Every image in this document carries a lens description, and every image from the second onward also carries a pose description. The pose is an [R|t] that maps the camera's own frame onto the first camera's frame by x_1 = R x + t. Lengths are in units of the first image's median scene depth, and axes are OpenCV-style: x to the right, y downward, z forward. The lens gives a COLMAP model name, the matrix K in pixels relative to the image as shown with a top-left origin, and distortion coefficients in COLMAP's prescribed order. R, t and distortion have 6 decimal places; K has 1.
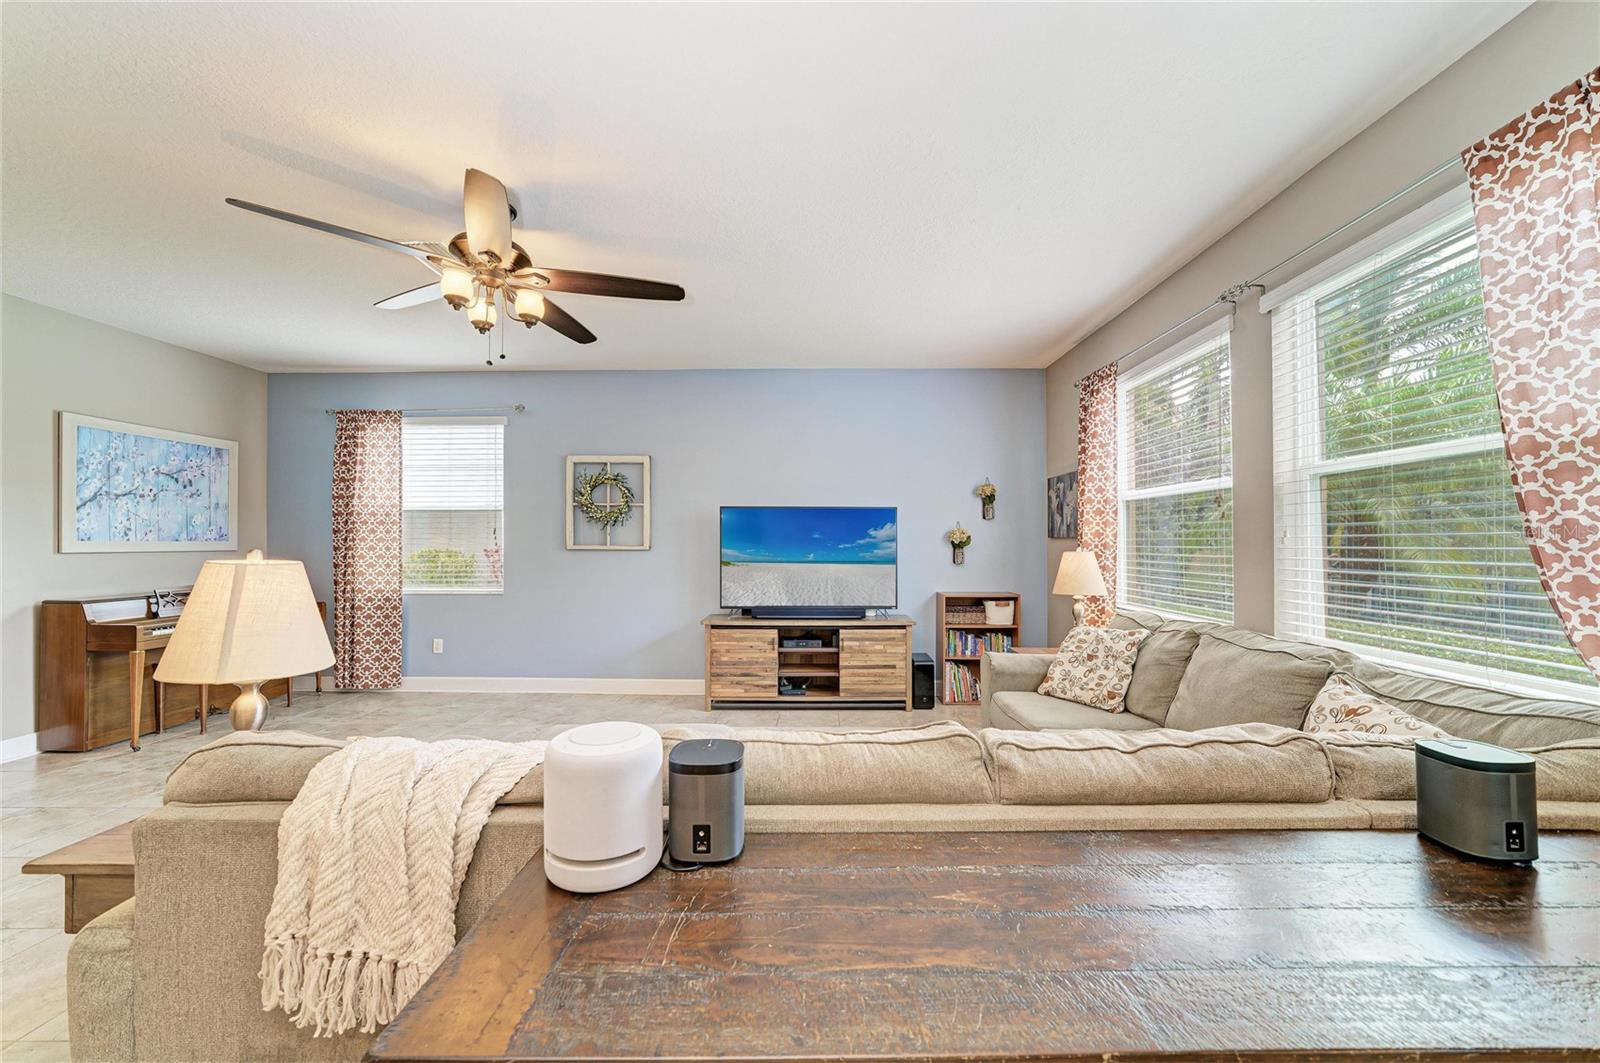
lens RADIAL K [[599.5, 0, 812.4], [0, 599.5, 538.8], [0, 0, 1]] dist [-0.023060, 0.007498]
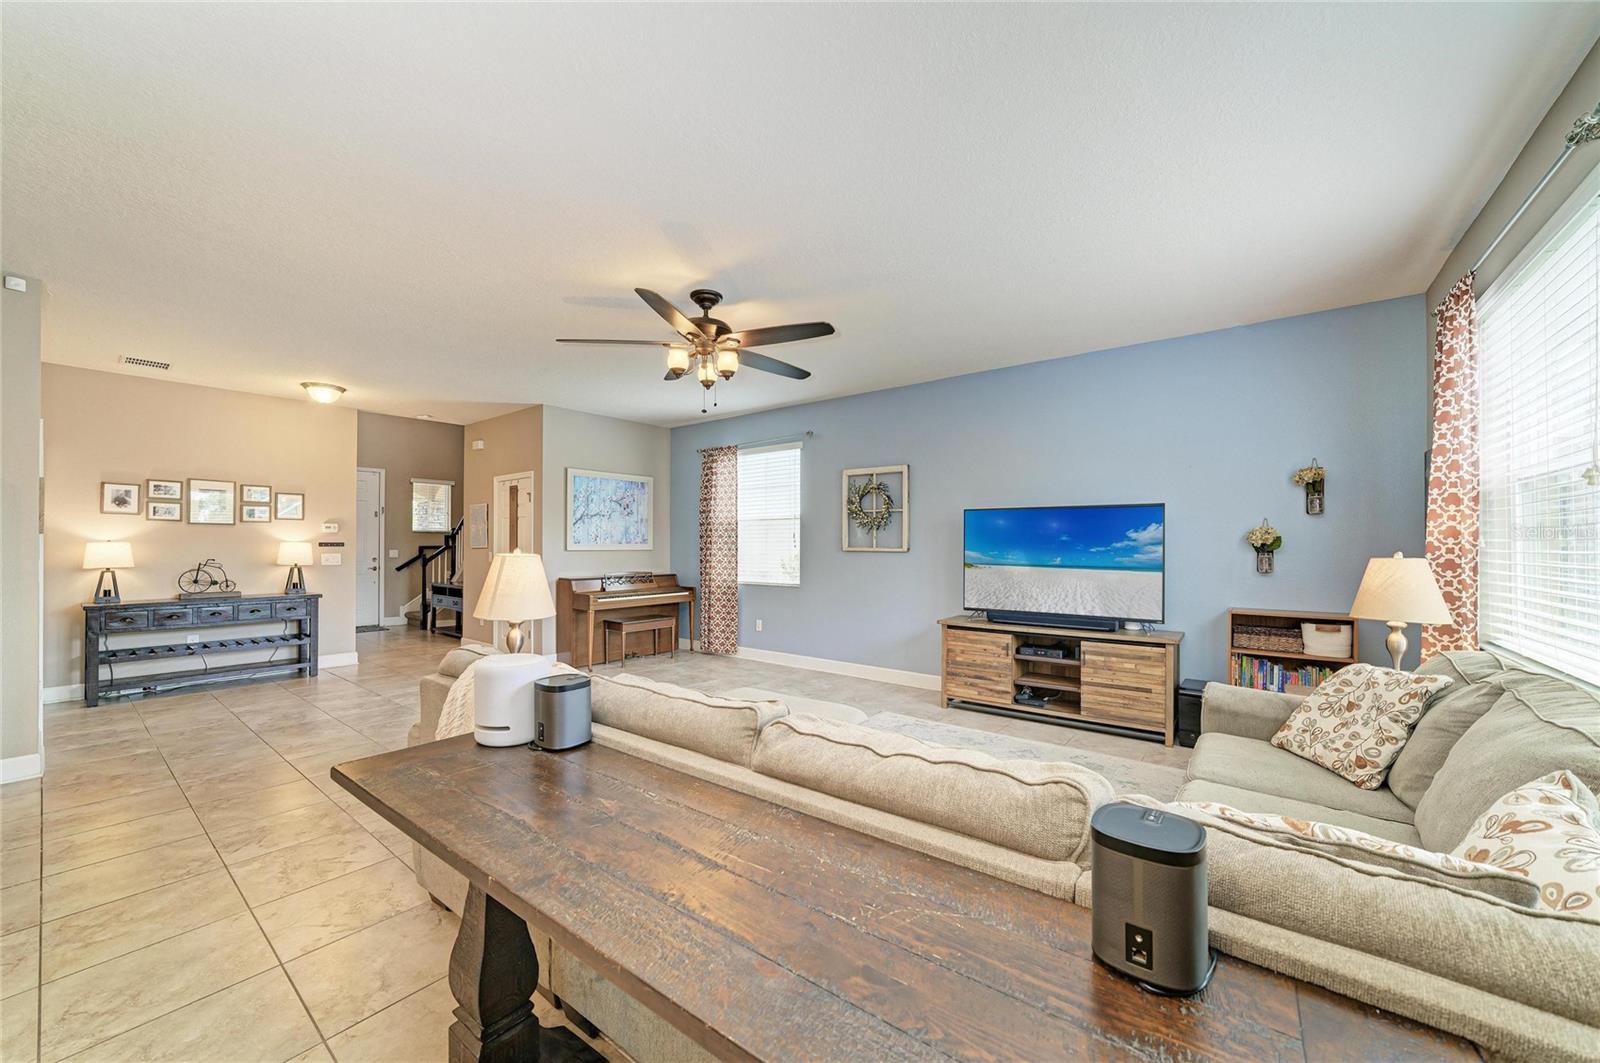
lens RADIAL K [[597.6, 0, 805.4], [0, 597.6, 539.9], [0, 0, 1]] dist [-0.021229, 0.007414]
pose [[0.797868, -0.004281, -0.602817, 0.252020], [0.002625, 0.999990, -0.003627, 0.000915], [0.602827, 0.001311, 0.797871, 0.032165]]
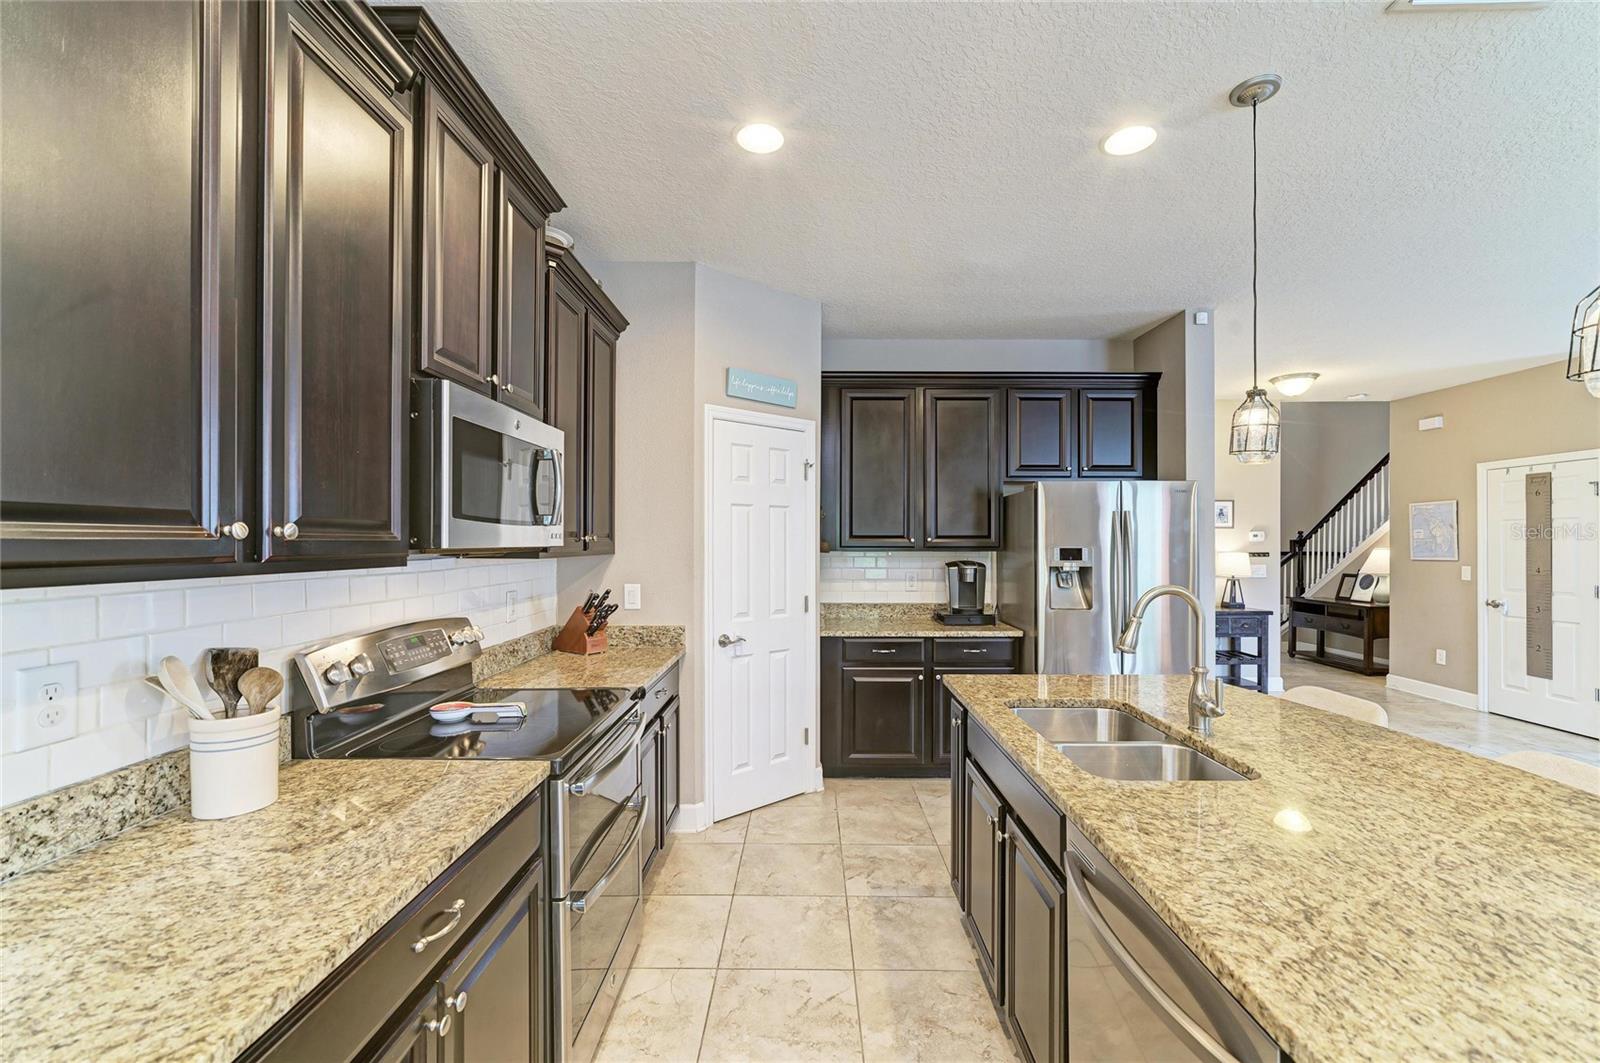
lens RADIAL K [[656.2, 0, 805.6], [0, 656.2, 540.0], [0, 0, 1]] dist [-0.020902, 0.009671]
pose [[0.005493, -0.001379, -0.999984, -0.089541], [0.003366, 0.999993, -0.001361, -0.027106], [0.999979, -0.003358, 0.005498, -0.475207]]
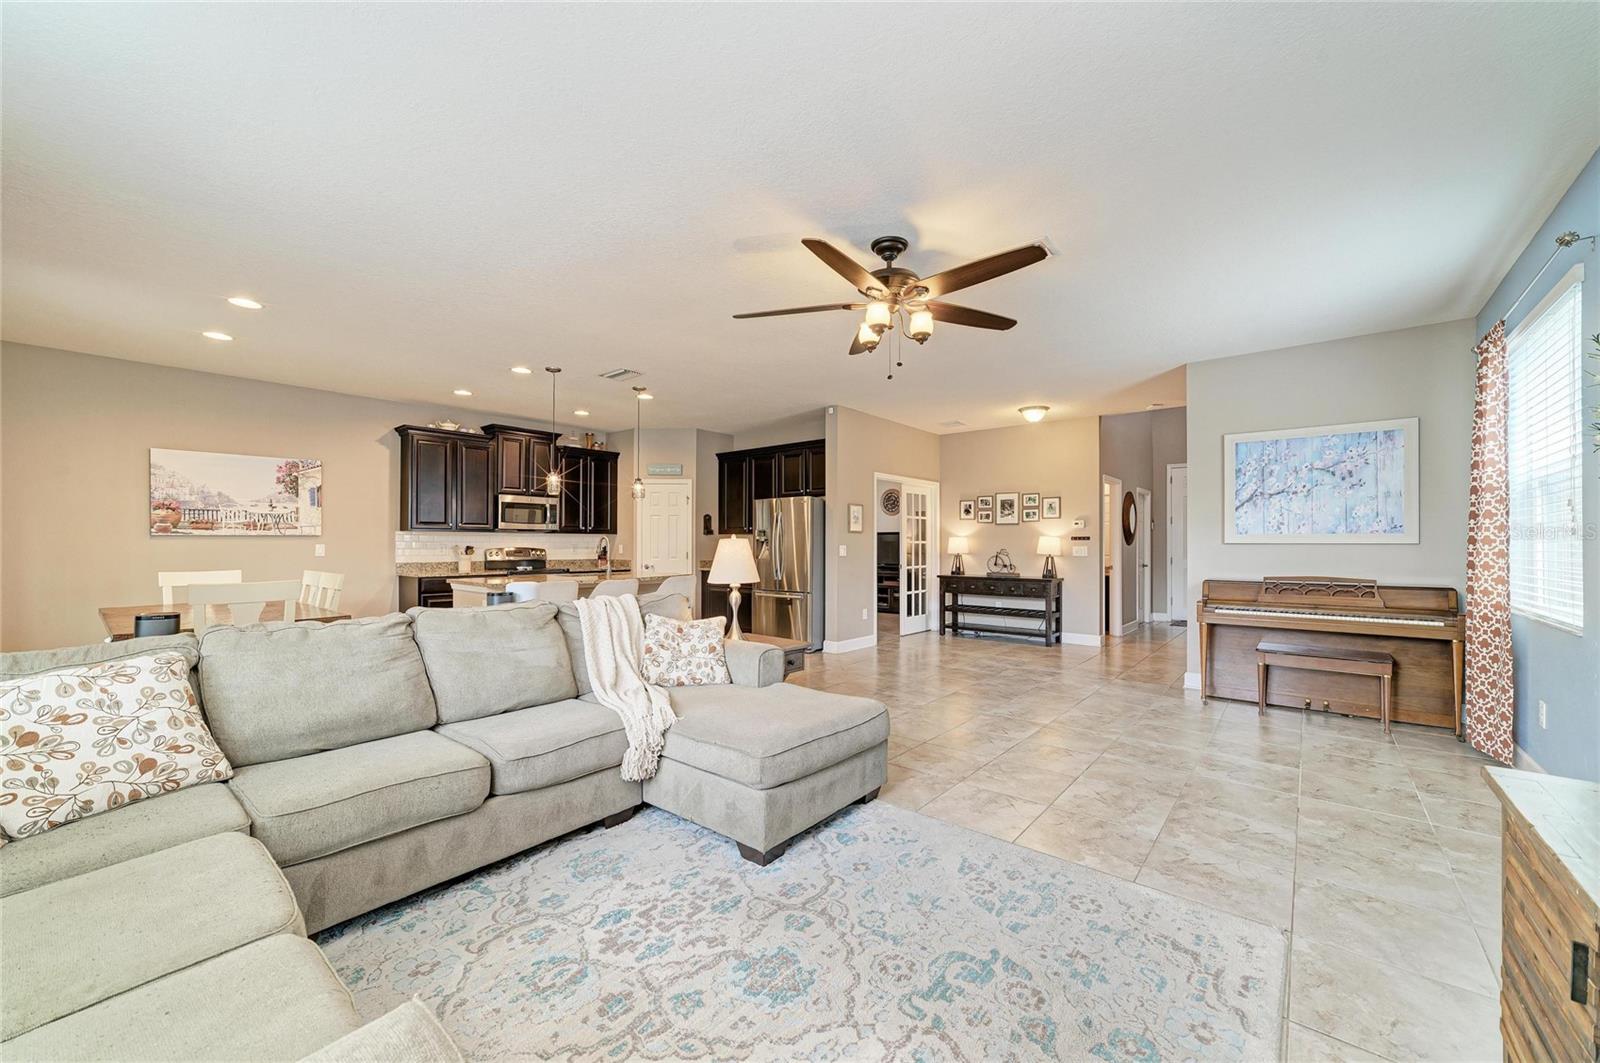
lens RADIAL K [[613.1, 0, 806.9], [0, 613.1, 540.4], [0, 0, 1]] dist [-0.020627, 0.008241]
pose [[-0.632039, -0.005210, -0.774919, 0.277829], [0.002551, 0.999958, -0.008804, 0.021106], [0.774933, -0.007541, -0.631999, 0.908055]]
